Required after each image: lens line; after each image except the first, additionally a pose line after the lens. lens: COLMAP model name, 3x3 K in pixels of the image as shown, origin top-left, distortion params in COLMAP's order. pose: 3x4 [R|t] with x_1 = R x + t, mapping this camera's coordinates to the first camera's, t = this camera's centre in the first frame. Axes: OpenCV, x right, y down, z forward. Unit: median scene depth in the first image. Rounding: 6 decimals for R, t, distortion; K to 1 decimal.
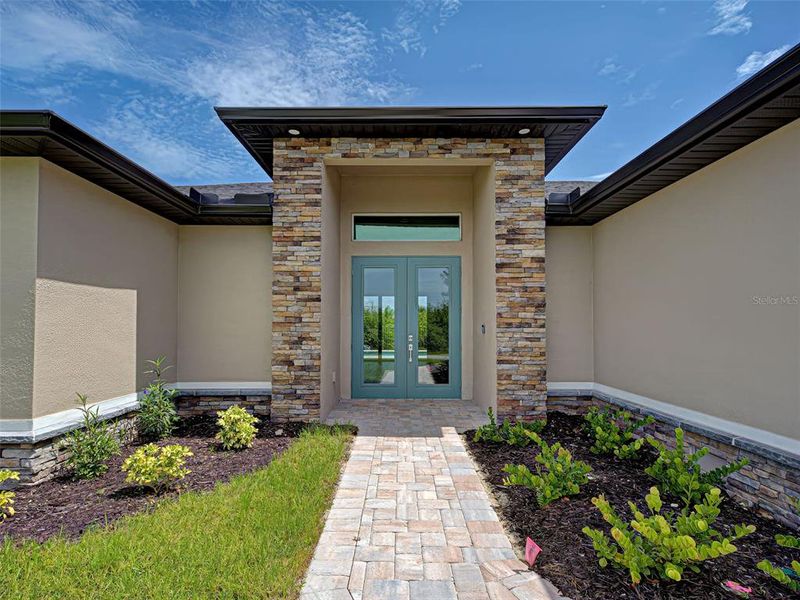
lens RADIAL K [[424.8, 0, 400.2], [0, 424.8, 316.0], [0, 0, 1]] dist [0.001081, 0.000184]
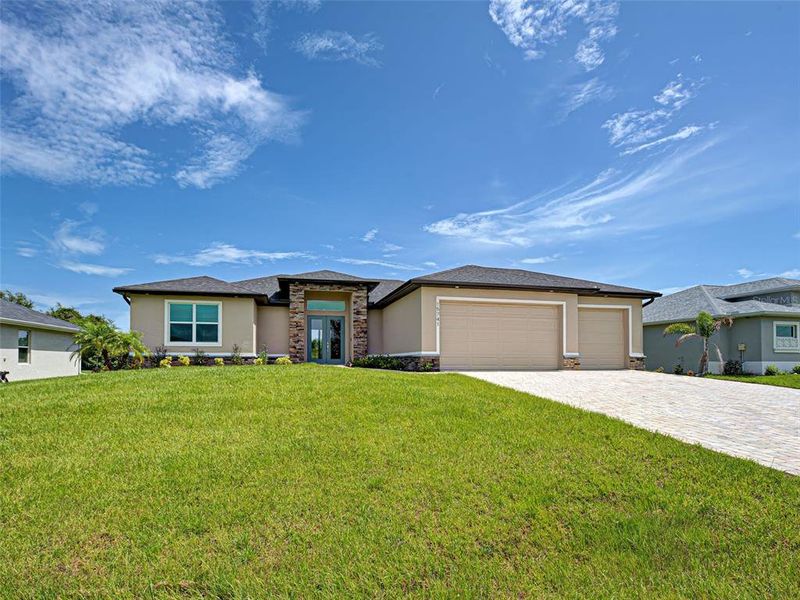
lens RADIAL K [[469.7, 0, 400.5], [0, 469.7, 359.5], [0, 0, 1]] dist [-0.004896, 0.000426]
pose [[0.966474, 0.001489, 0.256762, -0.408878], [-0.003943, 0.999951, 0.009044, 0.168327], [-0.256736, -0.009753, 0.966432, -2.945377]]
